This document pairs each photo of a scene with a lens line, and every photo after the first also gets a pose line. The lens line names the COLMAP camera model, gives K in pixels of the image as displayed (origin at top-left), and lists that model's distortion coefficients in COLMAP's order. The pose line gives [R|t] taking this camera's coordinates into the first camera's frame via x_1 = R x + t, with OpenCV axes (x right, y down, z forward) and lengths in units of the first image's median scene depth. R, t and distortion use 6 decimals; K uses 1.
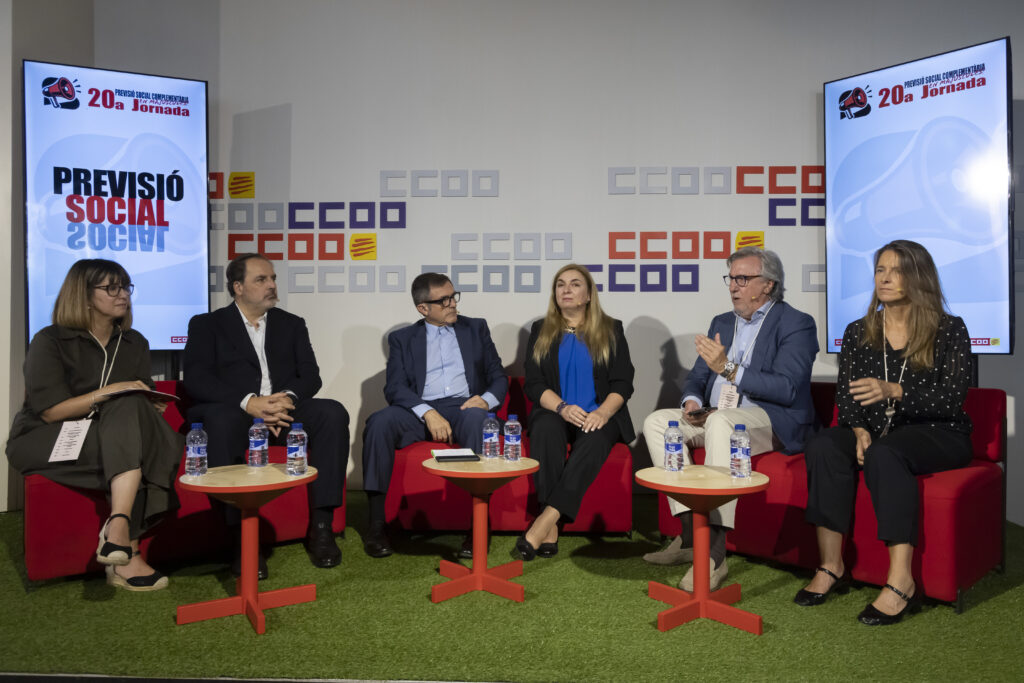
lens RADIAL K [[689.3, 0, 515.3], [0, 689.3, 339.1], [0, 0, 1]] dist [0.000845, 0.003567]
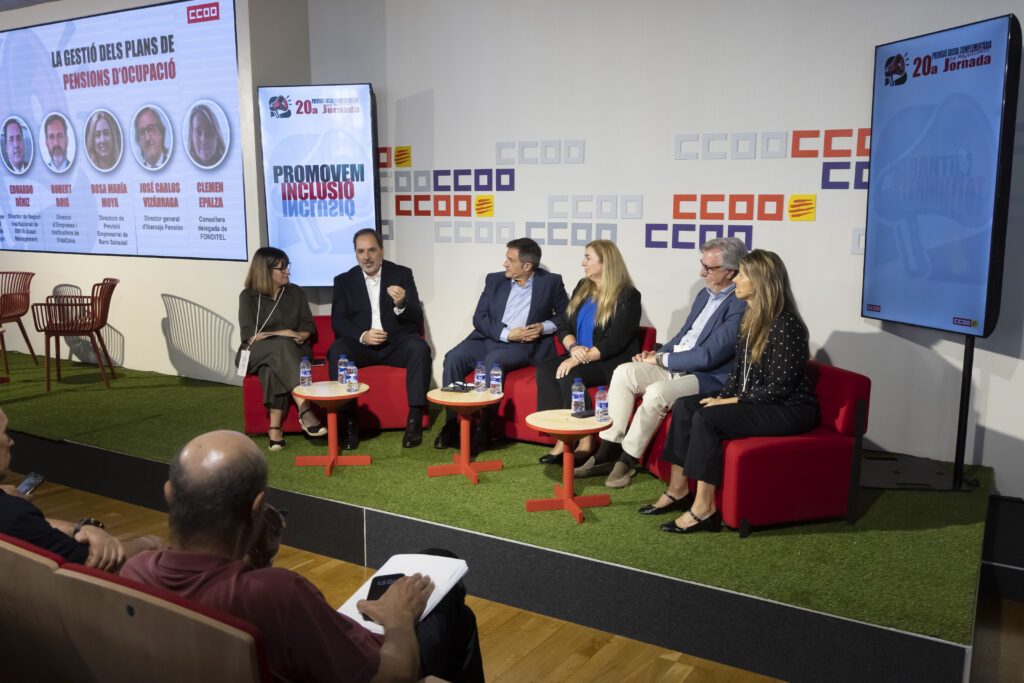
lens RADIAL K [[849.5, 0, 517.7], [0, 849.5, 335.4], [0, 0, 1]] dist [0.003619, 0.009584]
pose [[0.890051, 0.070792, -0.450332, 0.551598], [0.004409, 0.986486, 0.163788, -0.158636], [0.455840, -0.147765, 0.877710, -0.356759]]
